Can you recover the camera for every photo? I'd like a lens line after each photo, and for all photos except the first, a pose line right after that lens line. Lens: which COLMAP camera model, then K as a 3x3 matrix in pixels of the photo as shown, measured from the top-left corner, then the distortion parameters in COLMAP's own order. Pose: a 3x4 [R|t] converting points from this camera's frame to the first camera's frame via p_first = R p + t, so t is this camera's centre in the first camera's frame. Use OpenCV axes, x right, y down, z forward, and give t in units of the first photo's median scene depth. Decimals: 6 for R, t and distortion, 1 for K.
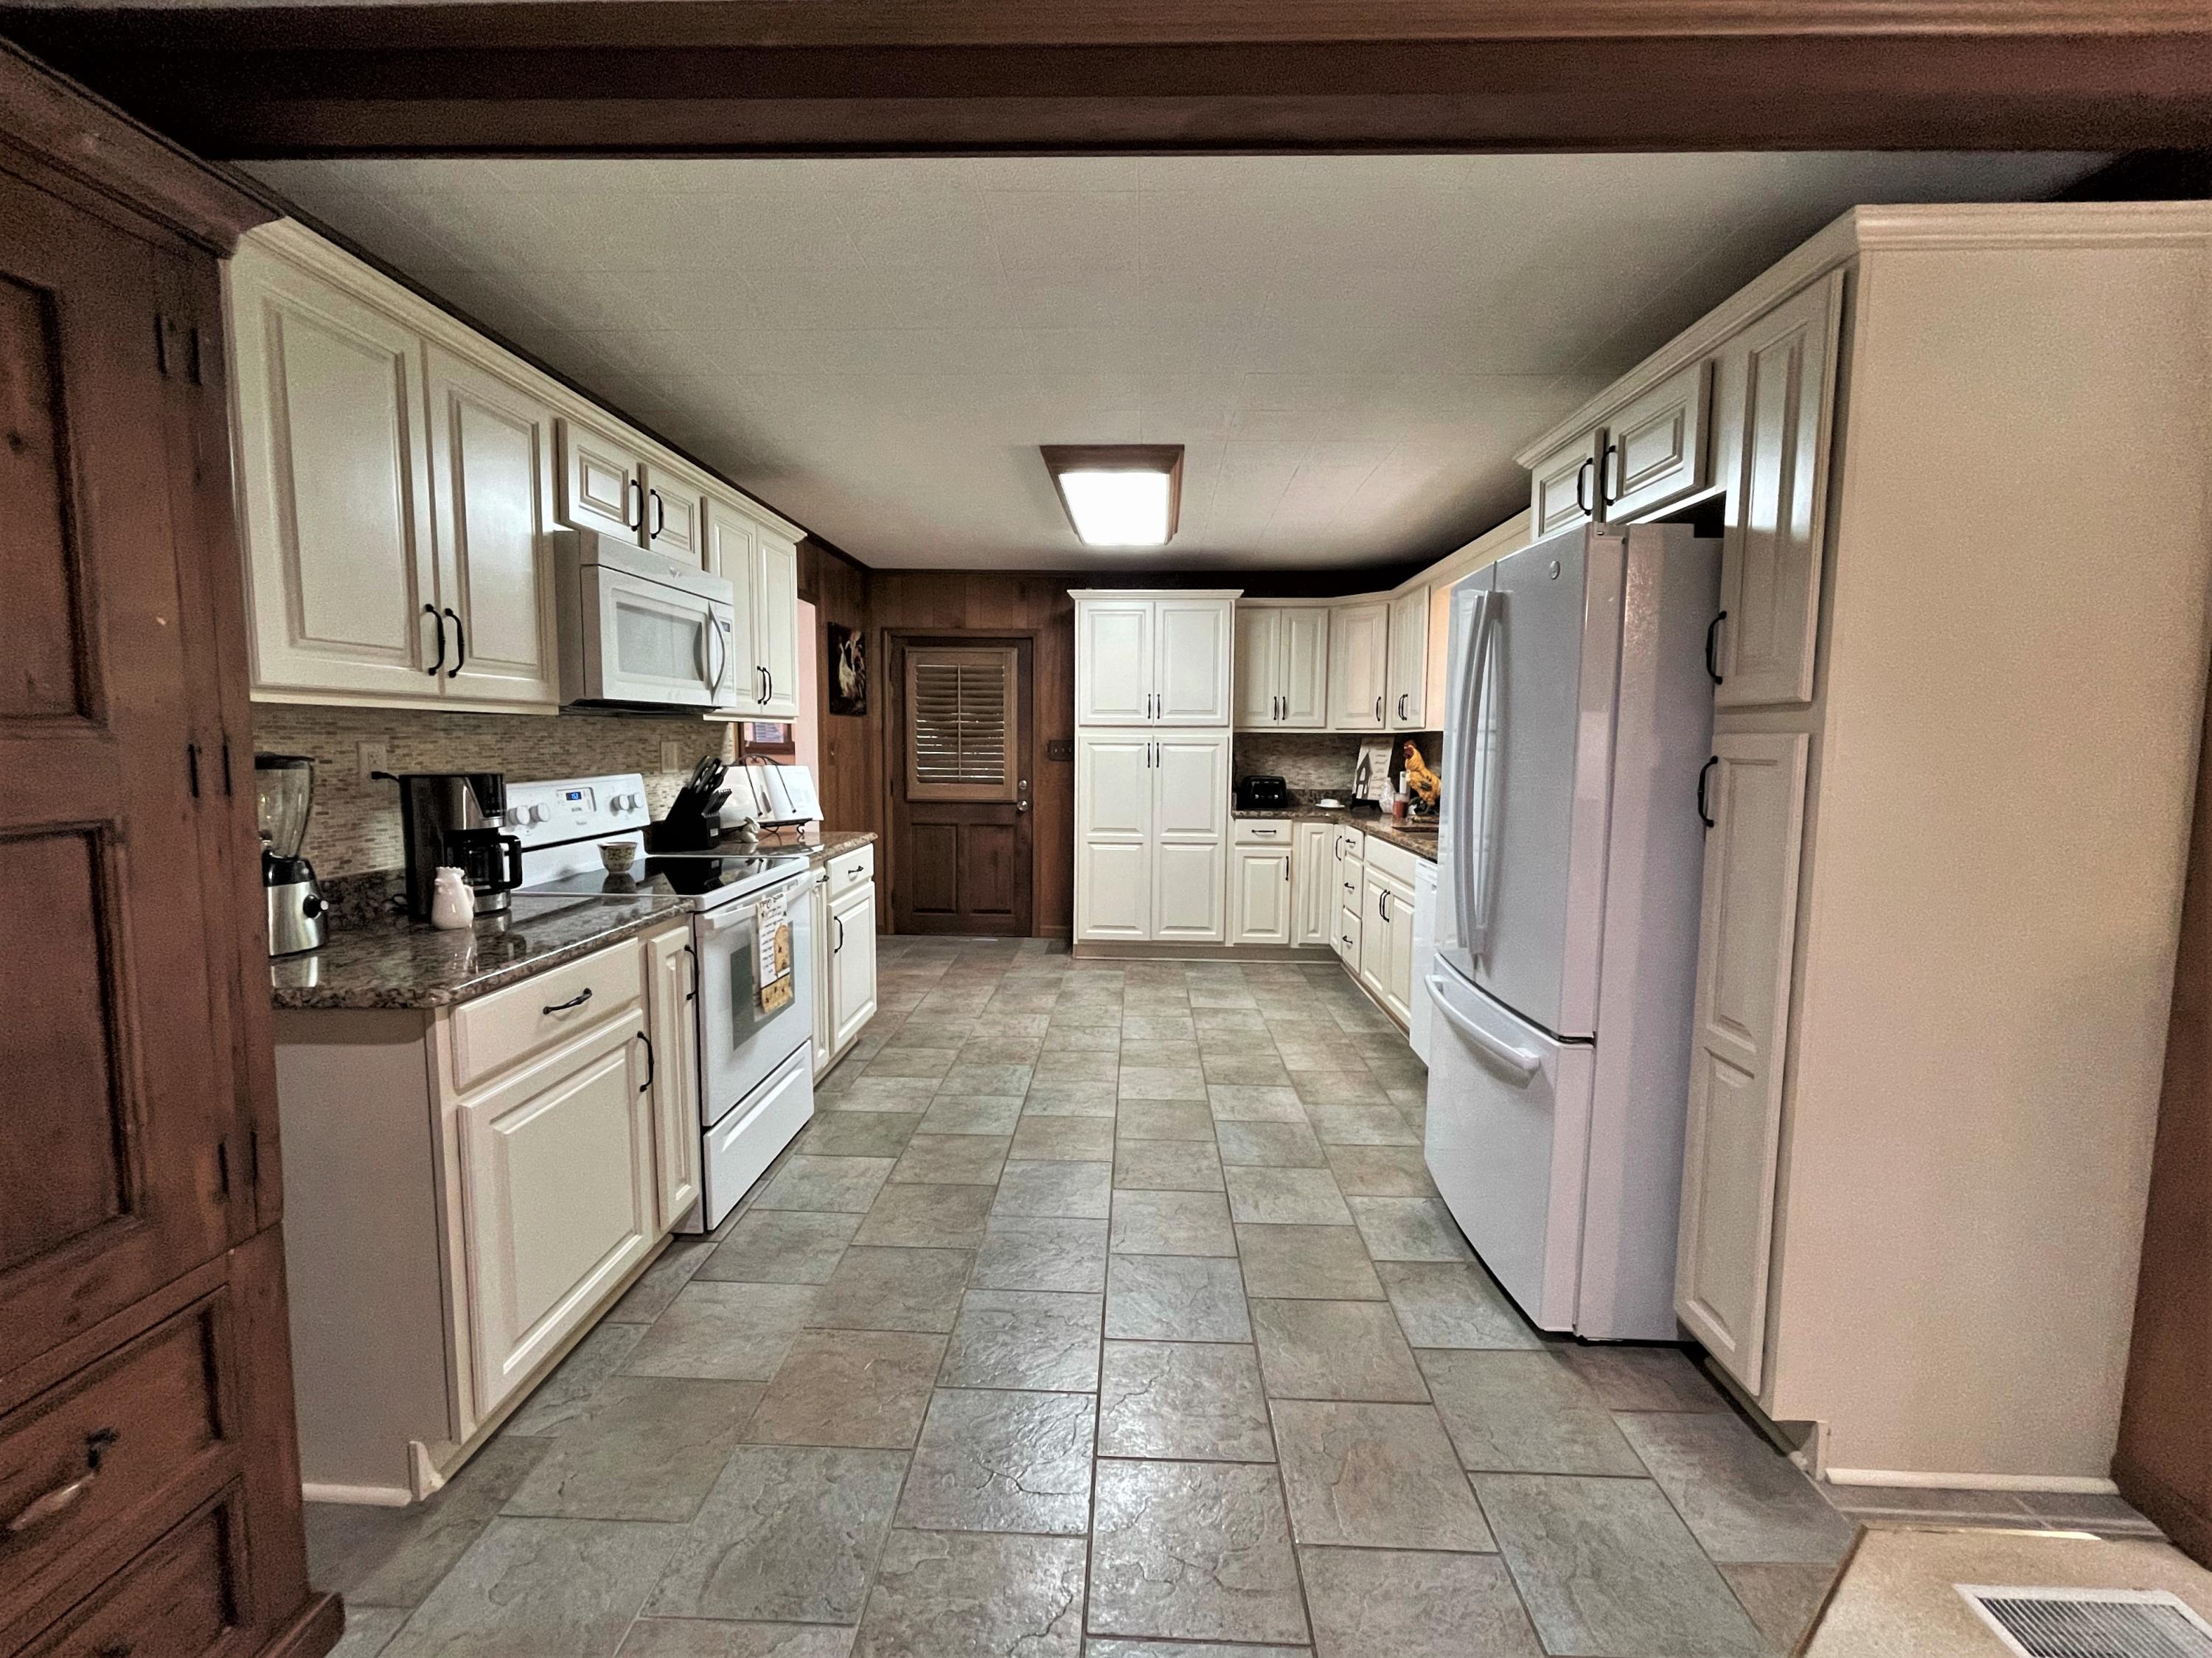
lens RADIAL K [[899.4, 0, 1115.2], [0, 899.4, 816.4], [0, 0, 1]] dist [-0.004026, 0.000395]
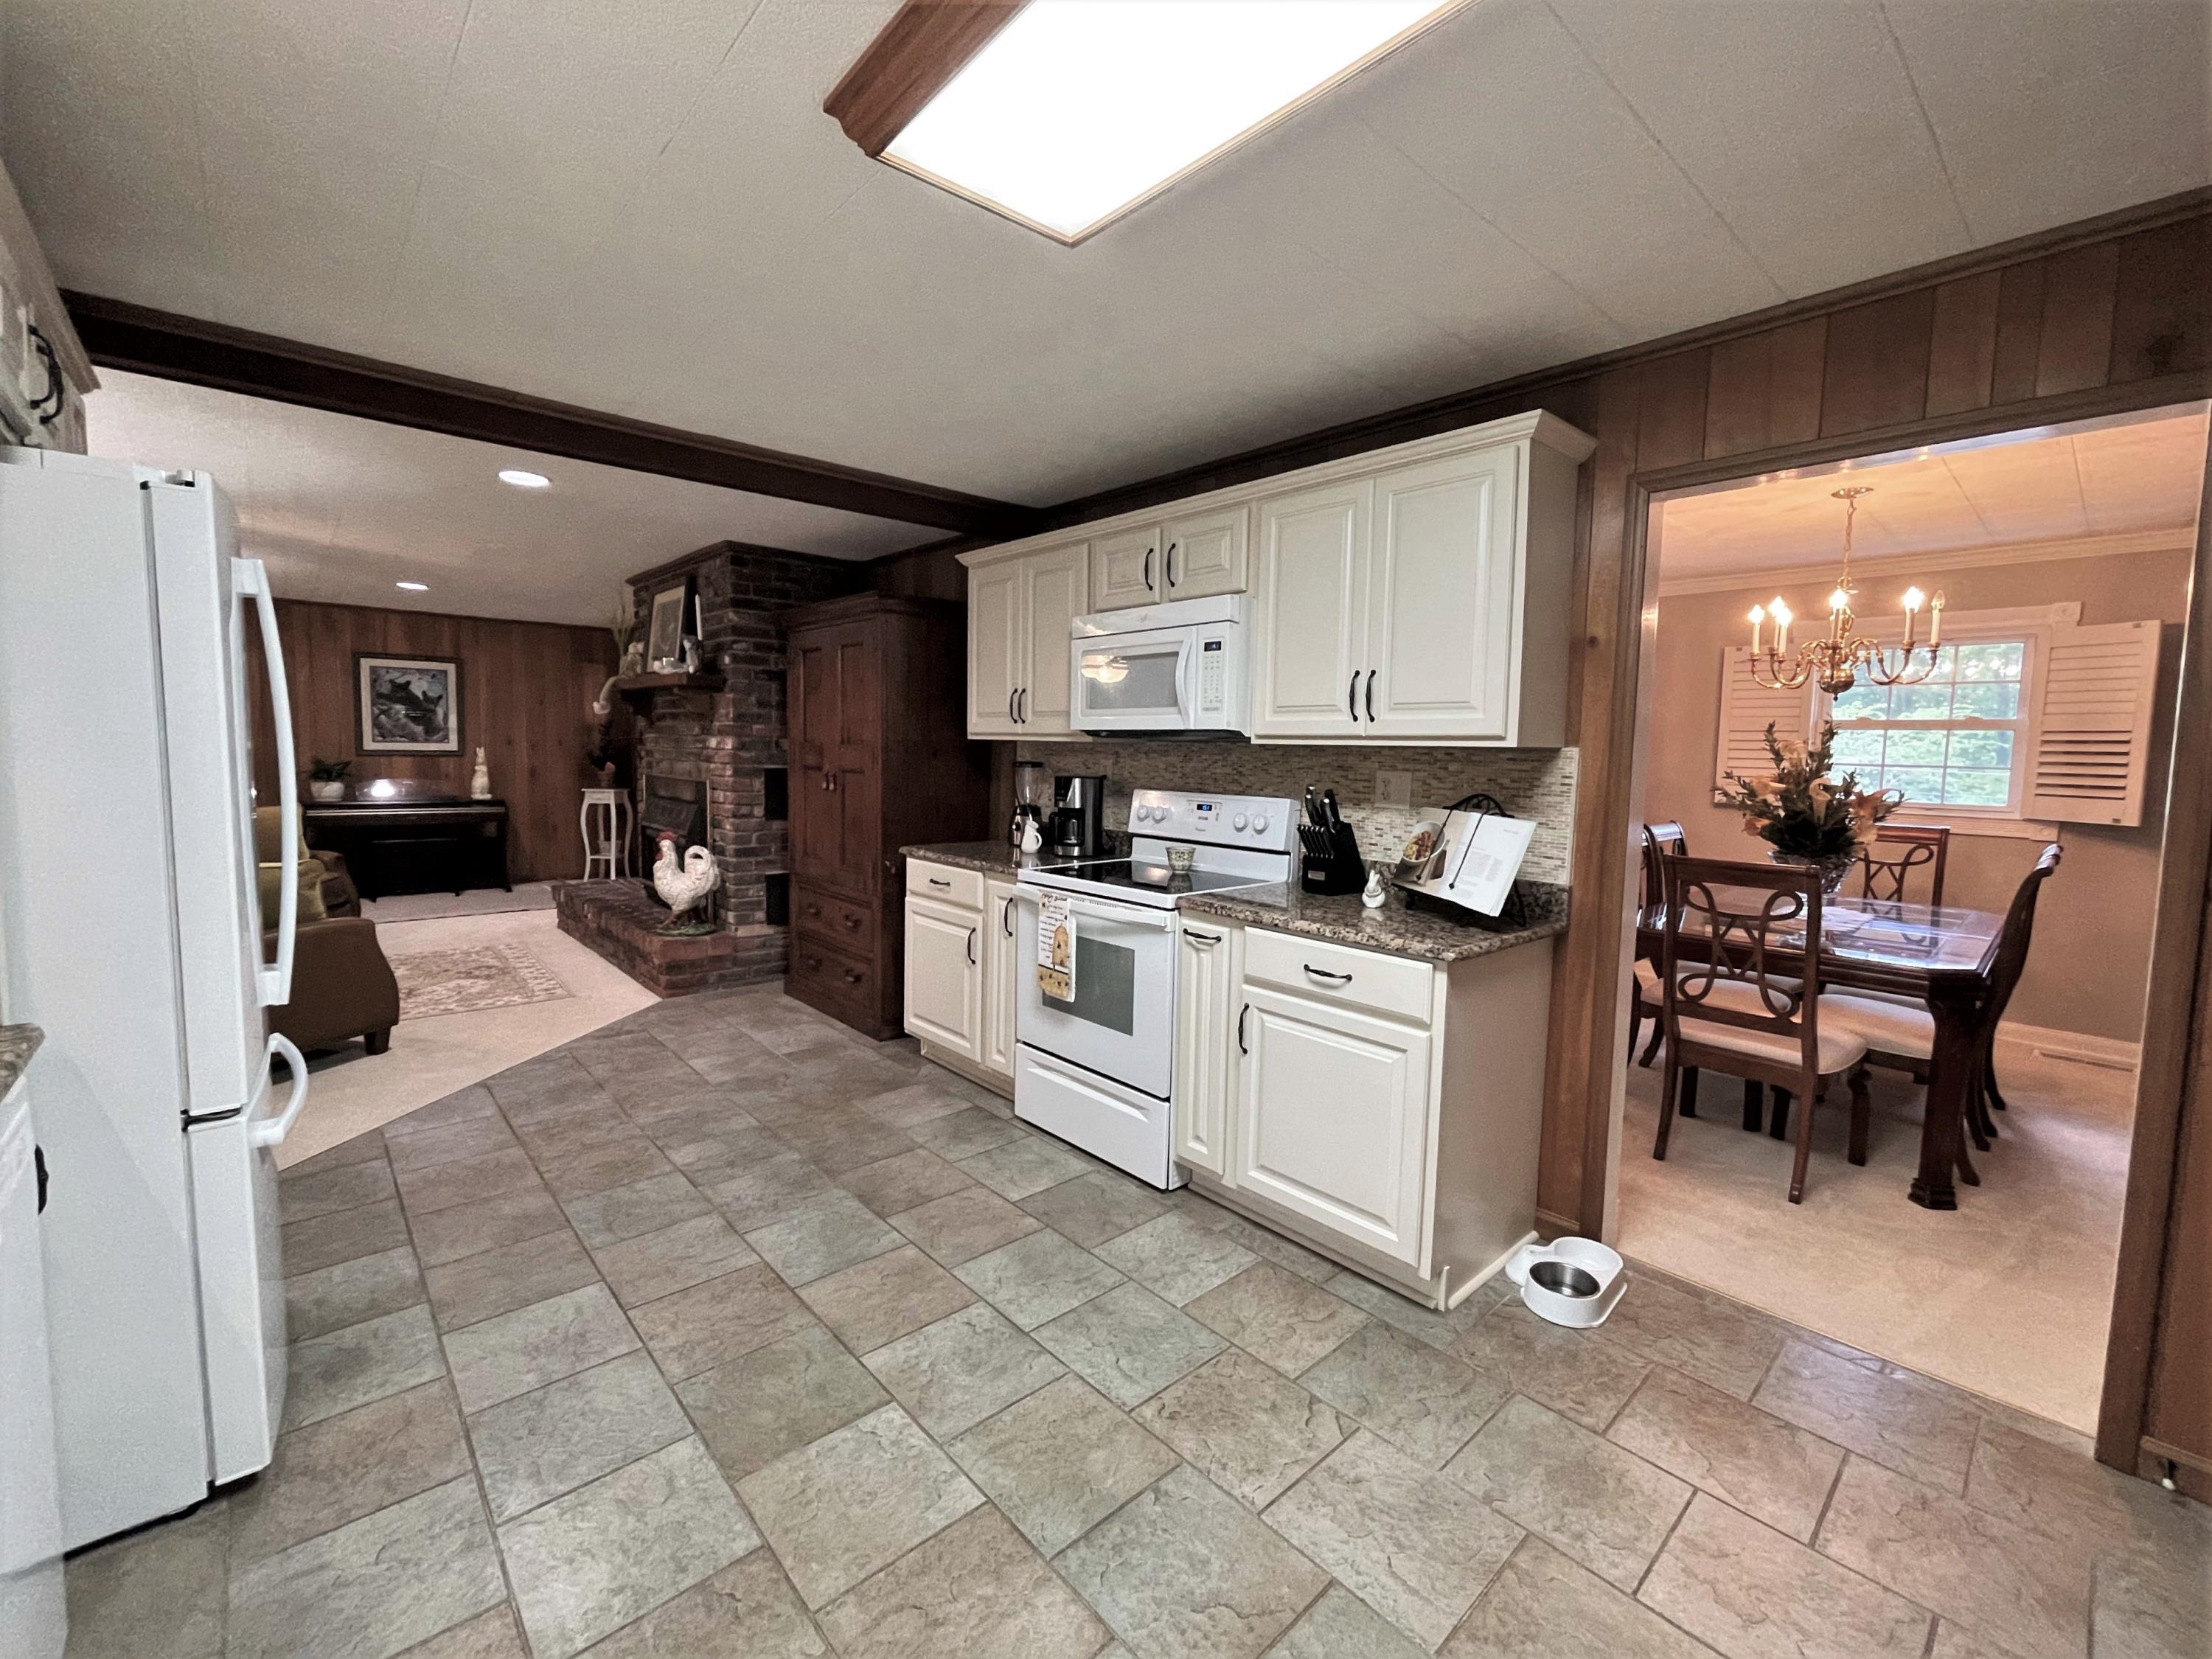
lens RADIAL K [[899.4, 0, 1080.6], [0, 899.4, 813.9], [0, 0, 1]] dist [-0.004026, 0.000395]
pose [[-0.726068, 0.024534, -0.687185, 0.249808], [-0.089203, 0.987558, 0.129508, -0.108220], [0.681813, 0.155330, -0.714845, 1.210891]]
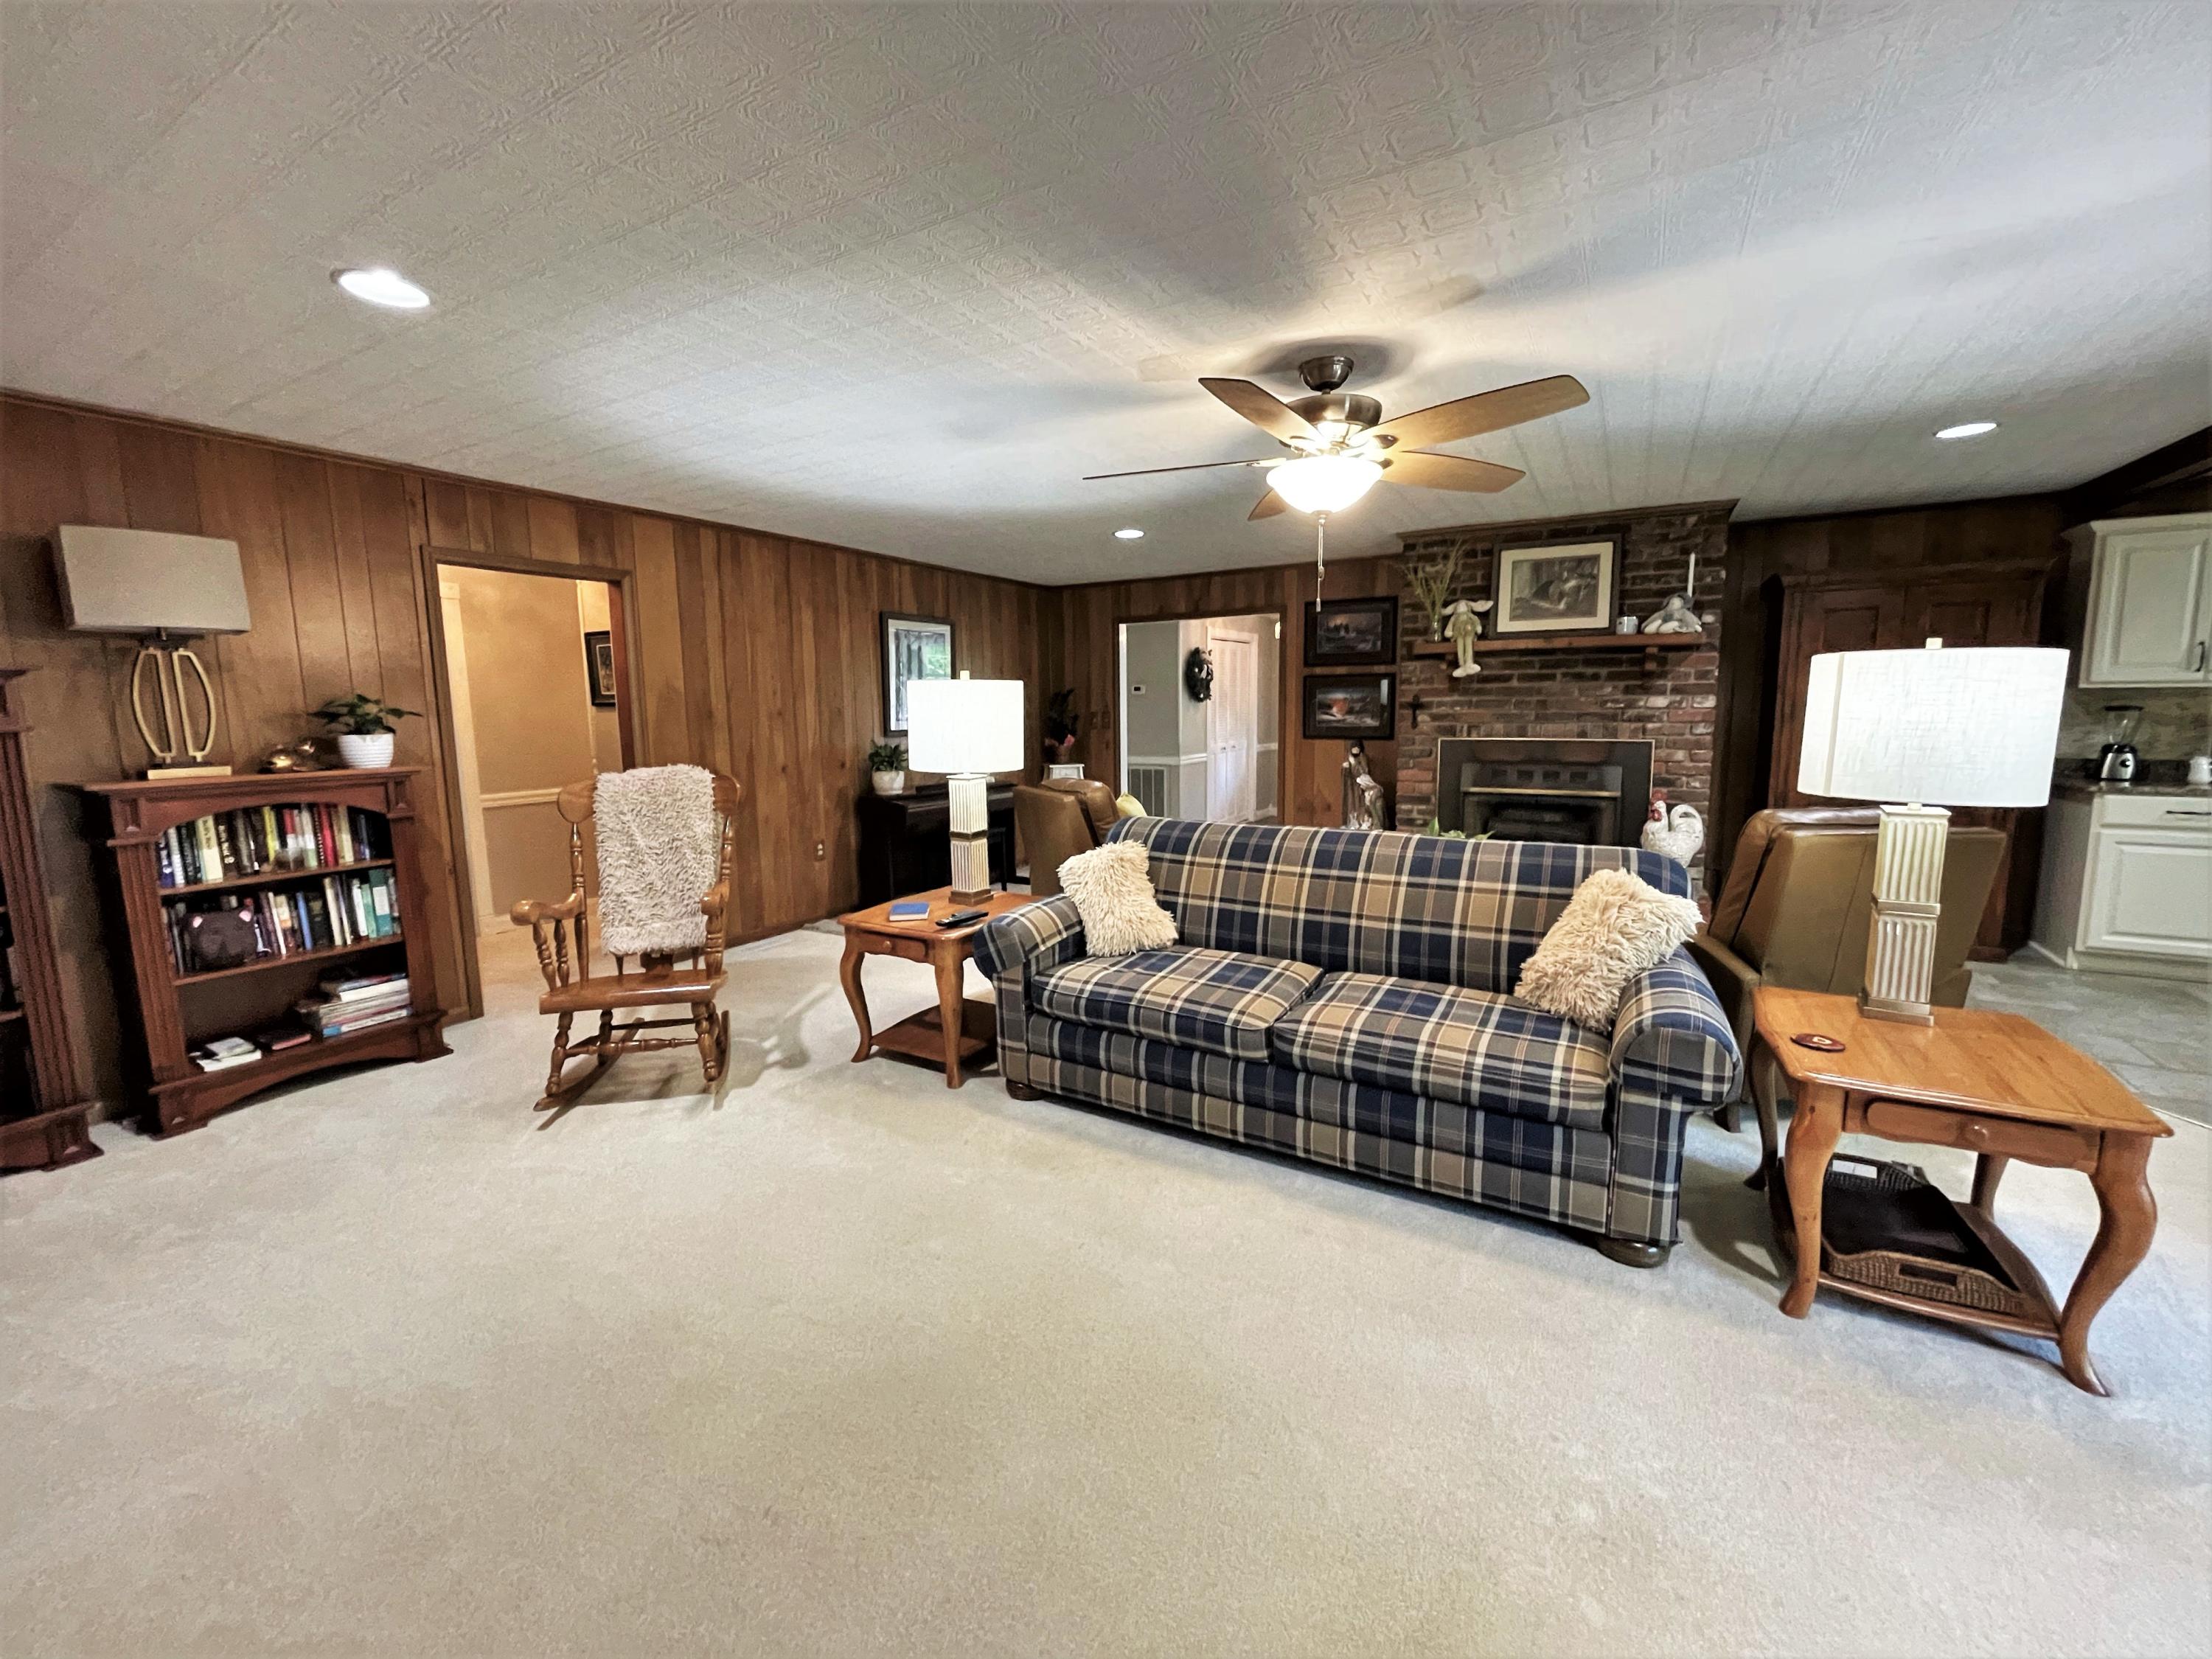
lens RADIAL K [[899.4, 0, 1115.3], [0, 899.4, 827.4], [0, 0, 1]] dist [-0.004026, 0.000395]
pose [[-0.481513, 0.114540, -0.868922, 1.275876], [-0.067656, 0.983608, 0.167149, 0.020348], [0.873824, 0.139272, -0.465871, -0.155301]]
